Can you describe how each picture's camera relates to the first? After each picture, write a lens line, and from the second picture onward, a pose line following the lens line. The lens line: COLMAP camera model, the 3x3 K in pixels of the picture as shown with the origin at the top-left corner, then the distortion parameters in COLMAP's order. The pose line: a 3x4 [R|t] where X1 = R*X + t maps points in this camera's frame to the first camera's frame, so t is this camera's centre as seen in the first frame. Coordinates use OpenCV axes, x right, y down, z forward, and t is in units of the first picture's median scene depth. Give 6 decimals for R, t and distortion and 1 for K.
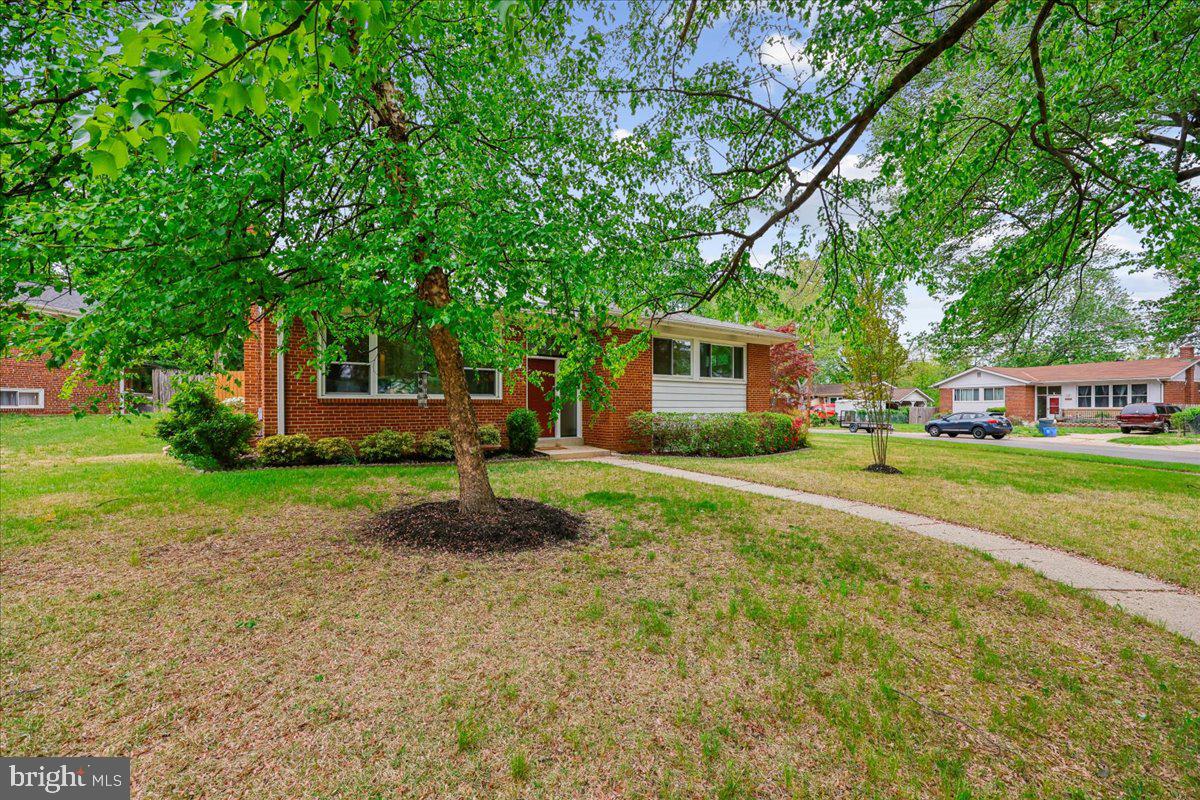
lens RADIAL K [[488.3, 0, 605.0], [0, 488.3, 405.8], [0, 0, 1]] dist [0.000281, -0.000305]
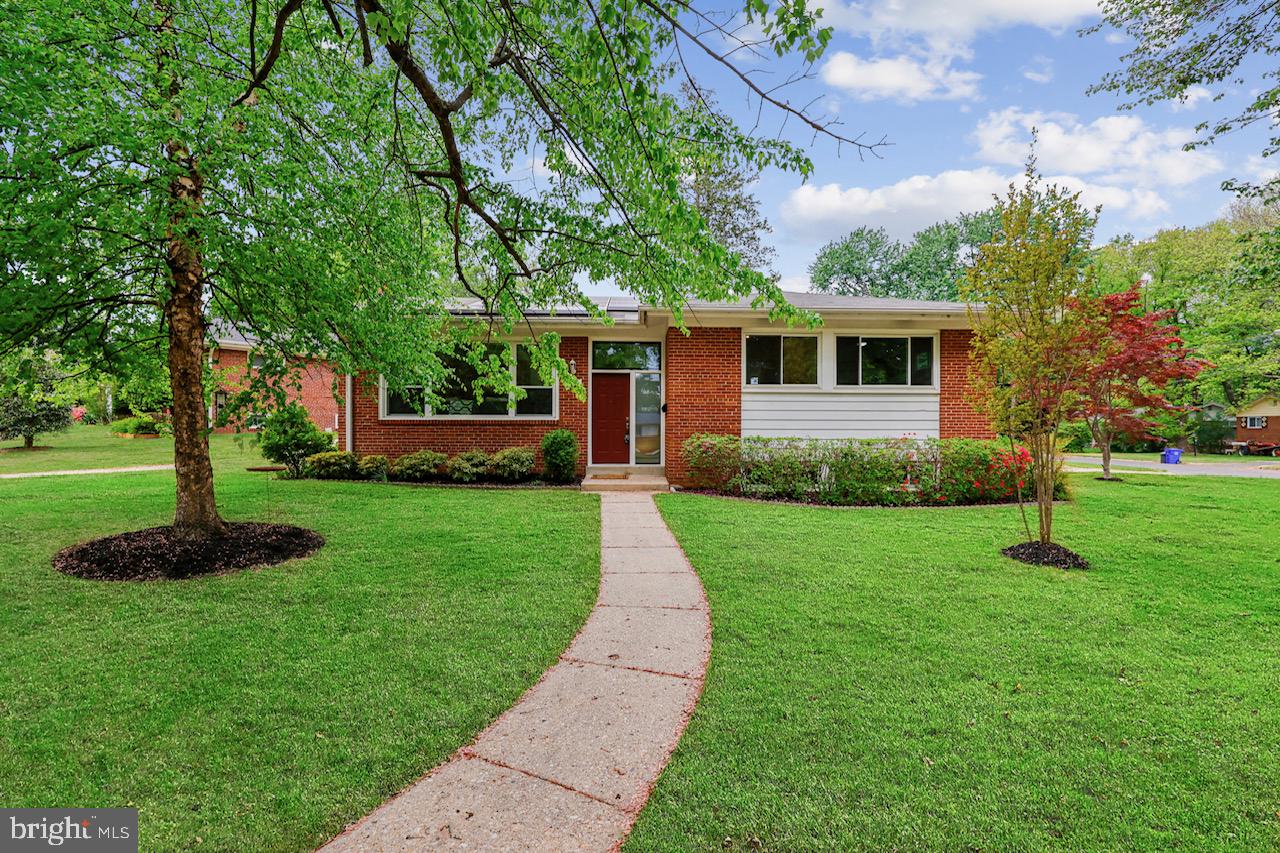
lens RADIAL K [[520.9, 0, 638.6], [0, 520.9, 428.8], [0, 0, 1]] dist [0.000281, -0.000305]
pose [[0.824690, 0.004203, -0.565570, 0.411926], [-0.001829, 0.999987, 0.004765, -0.001202], [0.565583, -0.002895, 0.824686, 0.254497]]
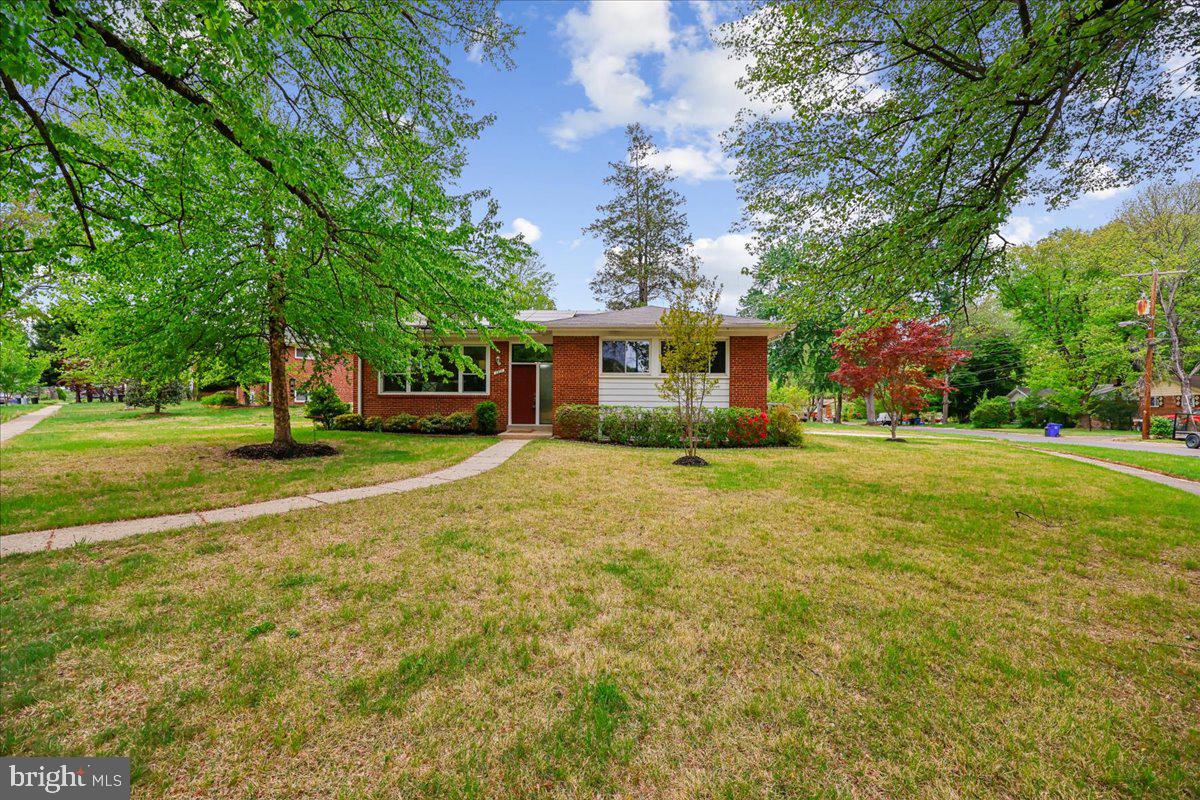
lens RADIAL K [[488.3, 0, 599.6], [0, 488.3, 407.2], [0, 0, 1]] dist [0.000281, -0.000305]
pose [[0.778539, 0.006803, -0.627560, 0.822683], [-0.005891, 0.999976, 0.003532, 0.013494], [0.627569, 0.000947, 0.778560, 0.091955]]
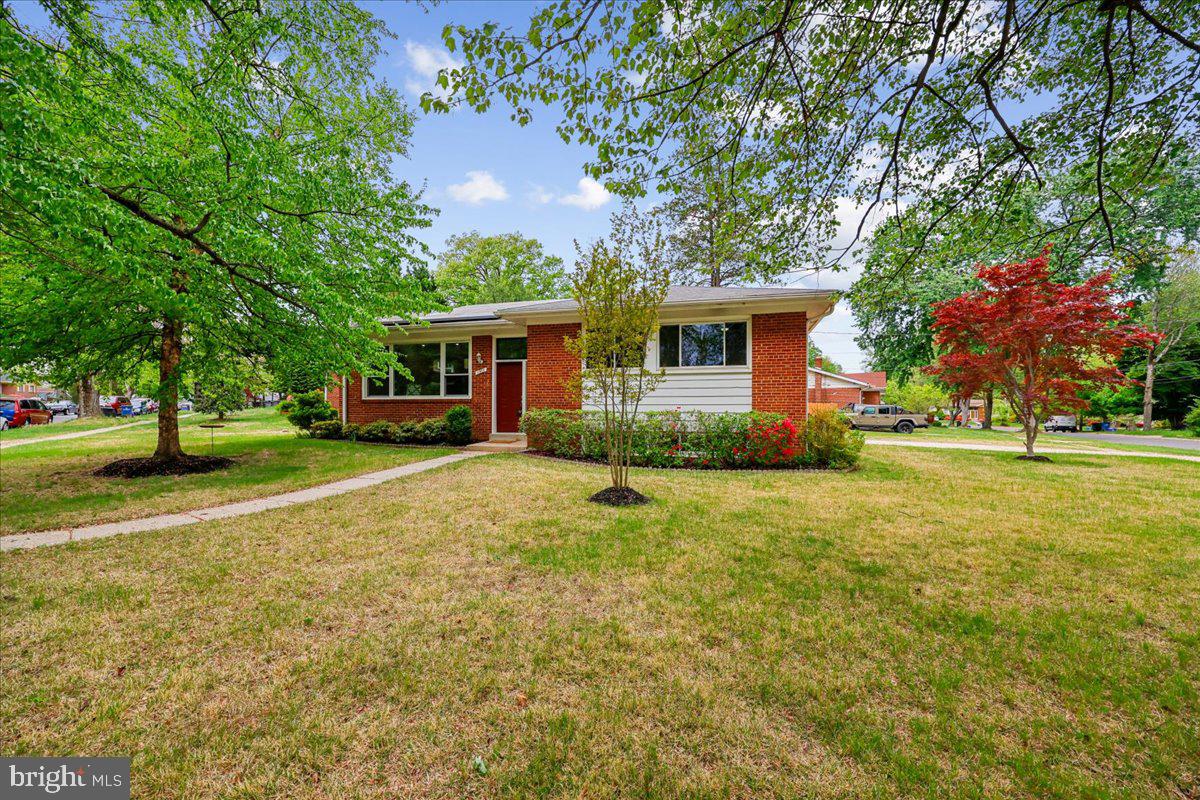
lens RADIAL K [[488.3, 0, 605.3], [0, 488.3, 406.9], [0, 0, 1]] dist [0.000281, -0.000305]
pose [[0.615453, -0.002710, -0.788169, 0.844344], [0.000013, 0.999994, -0.003428, 0.010345], [0.788174, 0.002100, 0.615449, 0.462122]]
